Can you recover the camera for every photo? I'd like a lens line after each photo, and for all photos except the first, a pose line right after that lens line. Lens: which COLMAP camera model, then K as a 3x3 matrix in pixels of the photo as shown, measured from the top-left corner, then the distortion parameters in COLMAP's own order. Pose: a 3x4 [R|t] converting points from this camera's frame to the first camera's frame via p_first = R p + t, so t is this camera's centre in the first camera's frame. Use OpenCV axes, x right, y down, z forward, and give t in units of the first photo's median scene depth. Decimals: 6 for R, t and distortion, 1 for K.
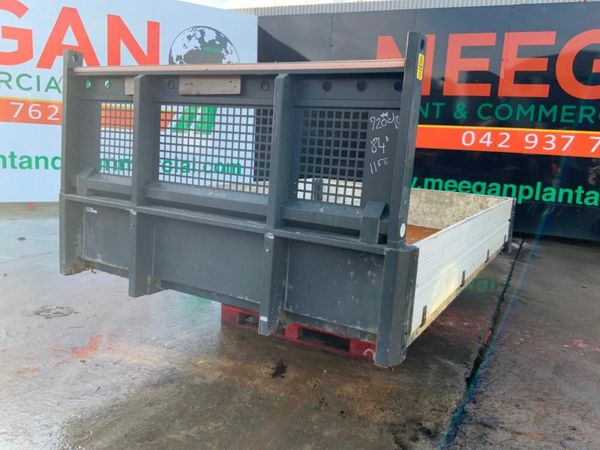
lens RADIAL K [[498.7, 0, 304.0], [0, 498.7, 224.9], [0, 0, 1]] dist [0.048507, -0.097179]
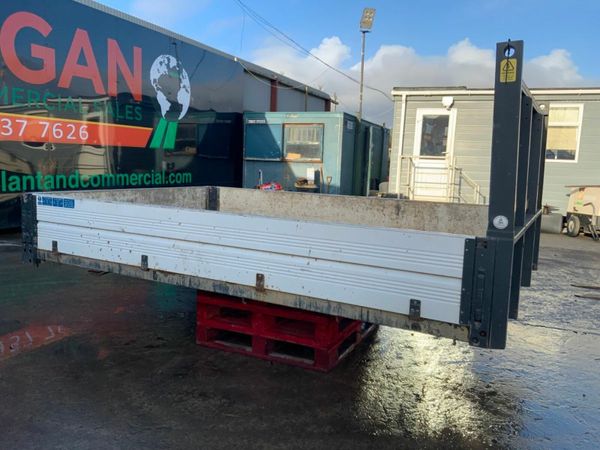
lens RADIAL K [[493.0, 0, 298.4], [0, 493.0, 224.4], [0, 0, 1]] dist [0.096284, -0.182109]
pose [[0.005515, -0.189399, 0.981885, -0.514014], [0.127272, 0.974047, 0.187172, -0.111514], [-0.991853, 0.123934, 0.029477, 0.553447]]
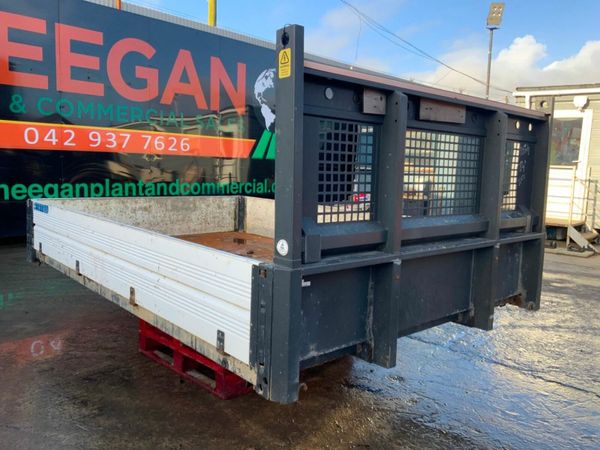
lens RADIAL K [[493.0, 0, 298.4], [0, 493.0, 224.4], [0, 0, 1]] dist [0.096284, -0.182109]
pose [[0.335678, -0.164292, 0.927539, -0.439199], [0.137631, 0.982660, 0.124247, -0.080635], [-0.931868, 0.085951, 0.352469, 0.338652]]
